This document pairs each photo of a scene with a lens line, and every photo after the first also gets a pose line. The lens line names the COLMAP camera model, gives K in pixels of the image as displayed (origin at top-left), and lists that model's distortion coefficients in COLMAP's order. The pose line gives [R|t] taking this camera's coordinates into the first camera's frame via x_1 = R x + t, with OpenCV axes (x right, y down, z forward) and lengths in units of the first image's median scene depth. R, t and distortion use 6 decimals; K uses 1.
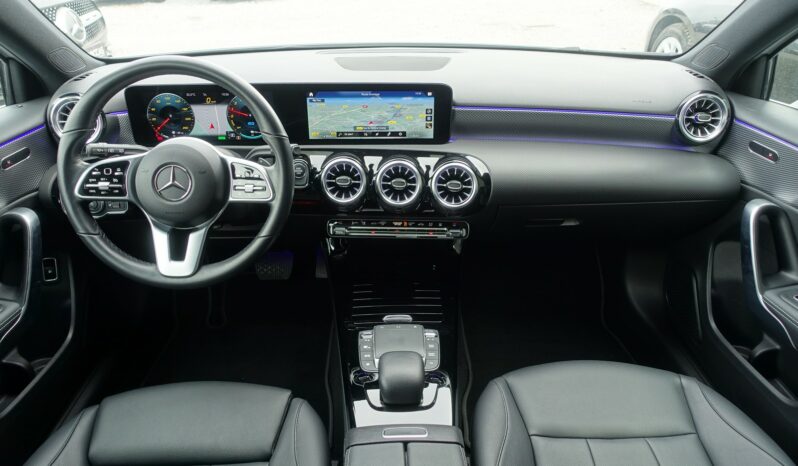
lens RADIAL K [[549.0, 0, 398.6], [0, 549.0, 229.3], [0, 0, 1]] dist [-0.008542, 0.005880]
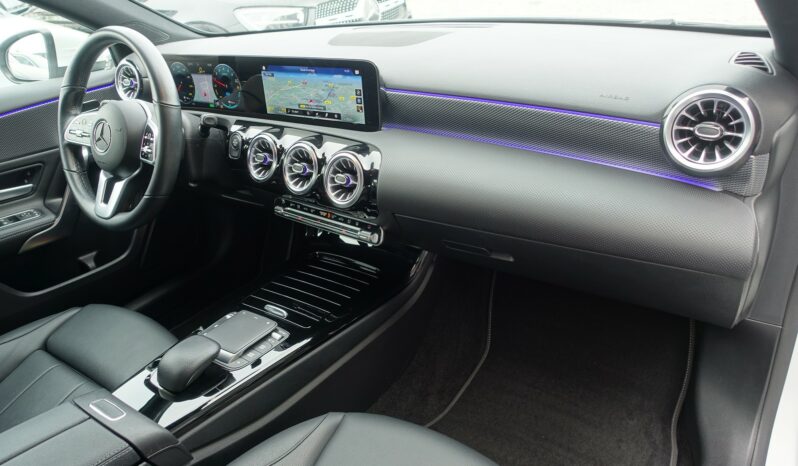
lens RADIAL K [[549.0, 0, 397.2], [0, 549.0, 231.2], [0, 0, 1]] dist [-0.008542, 0.005880]
pose [[0.801790, 0.202410, -0.562283, 0.644962], [-0.191233, 0.978321, 0.079486, -0.081814], [0.566182, 0.043796, 0.823116, 0.332797]]
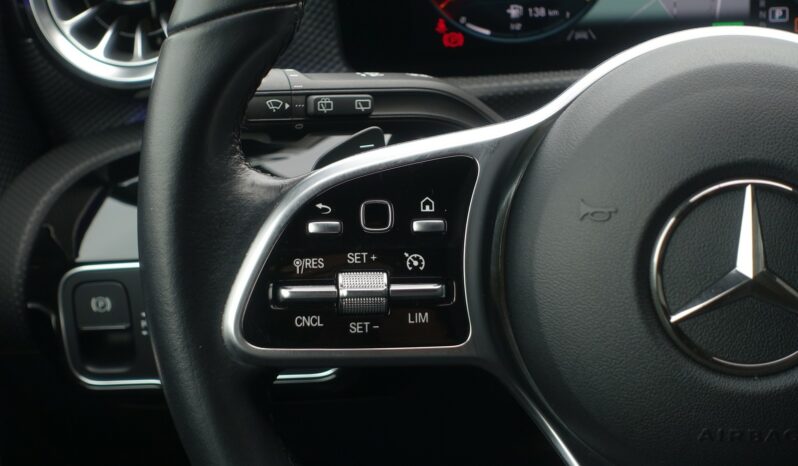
lens RADIAL K [[1429.9, 0, 399.4], [0, 1429.9, 232.8], [0, 0, 1]] dist [-0.068768, 0.000000]
pose [[0.987306, -0.015790, -0.158044, -0.371322], [0.011785, 0.999586, -0.026247, -0.072346], [0.158393, 0.024052, 0.987083, 0.421590]]
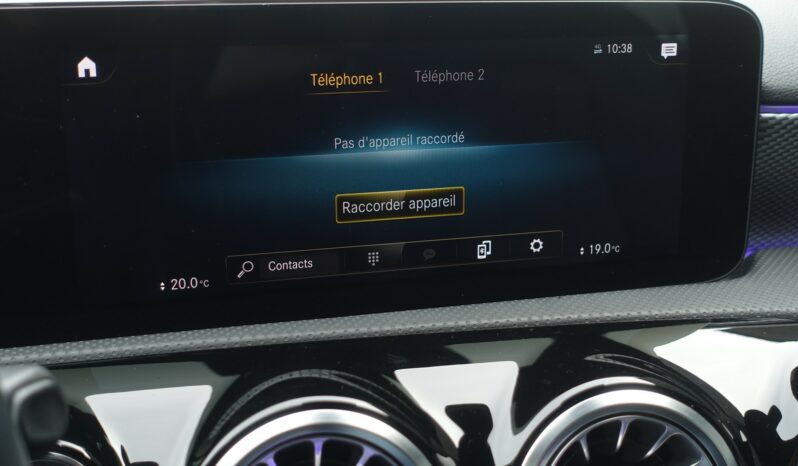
lens RADIAL K [[1078.0, 0, 402.4], [0, 1078.0, 233.7], [0, 0, 1]] dist [-0.024108, 0.000000]
pose [[0.966734, -0.067634, 0.246680, -0.149454], [0.107938, 0.982203, -0.153709, -0.124204], [-0.231894, 0.175222, 0.956829, 0.639126]]
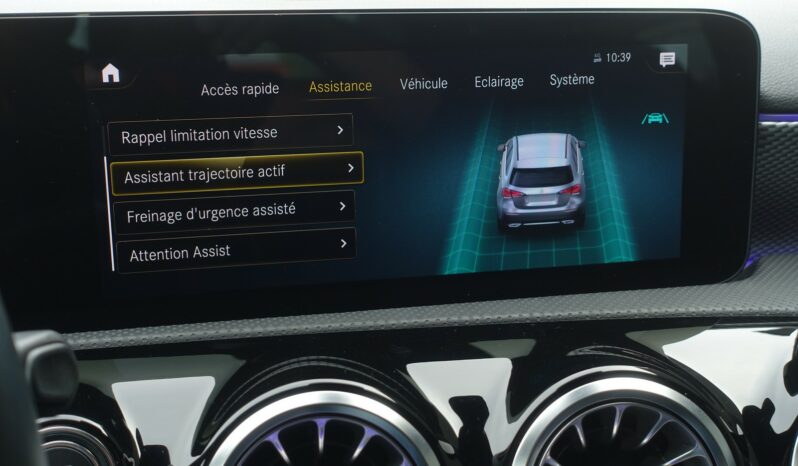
lens RADIAL K [[1078.0, 0, 398.1], [0, 1078.0, 232.3], [0, 0, 1]] dist [-0.024108, 0.000000]
pose [[0.977052, -0.056009, 0.205505, -0.140864], [0.099351, 0.973263, -0.207098, -0.100585], [-0.188411, 0.222762, 0.956493, 0.623443]]
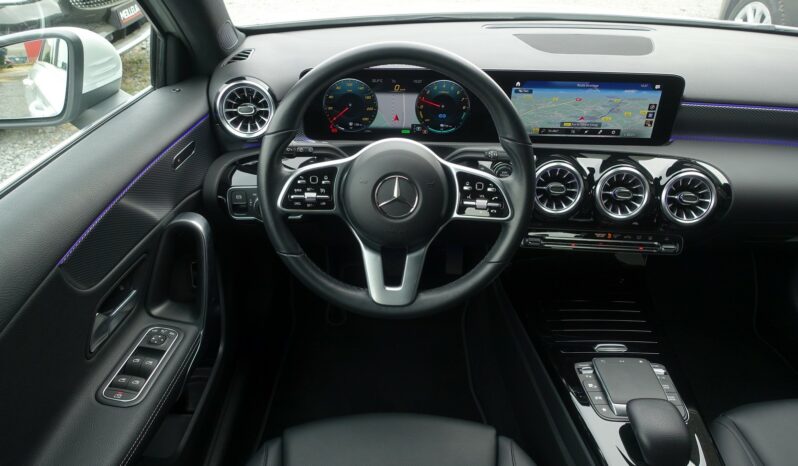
lens RADIAL K [[549.0, 0, 397.2], [0, 549.0, 228.2], [0, 0, 1]] dist [-0.008542, 0.005880]
pose [[0.999567, 0.027337, -0.010900, -0.329074], [-0.026423, 0.996704, 0.076698, -0.083286], [0.012961, -0.076376, 0.996995, 0.135185]]
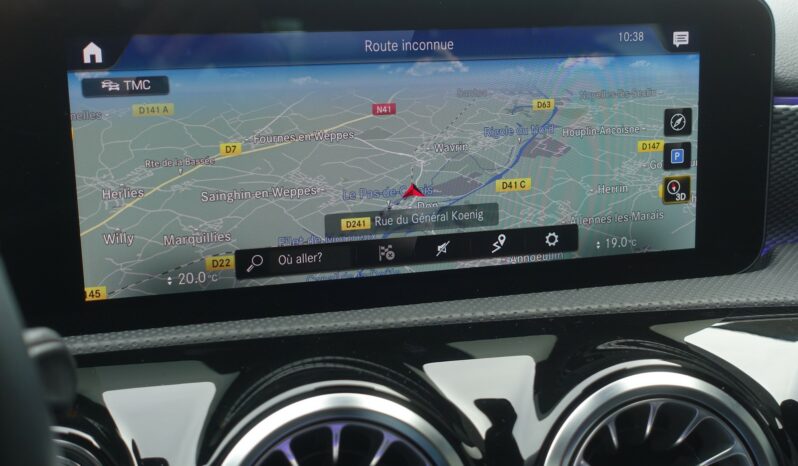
lens RADIAL K [[1078.0, 0, 399.2], [0, 1078.0, 232.1], [0, 0, 1]] dist [-0.024108, 0.000000]
pose [[0.963787, -0.068416, 0.257749, -0.156862], [0.126540, 0.968117, -0.216188, -0.100305], [-0.234740, 0.240975, 0.941715, 0.656829]]
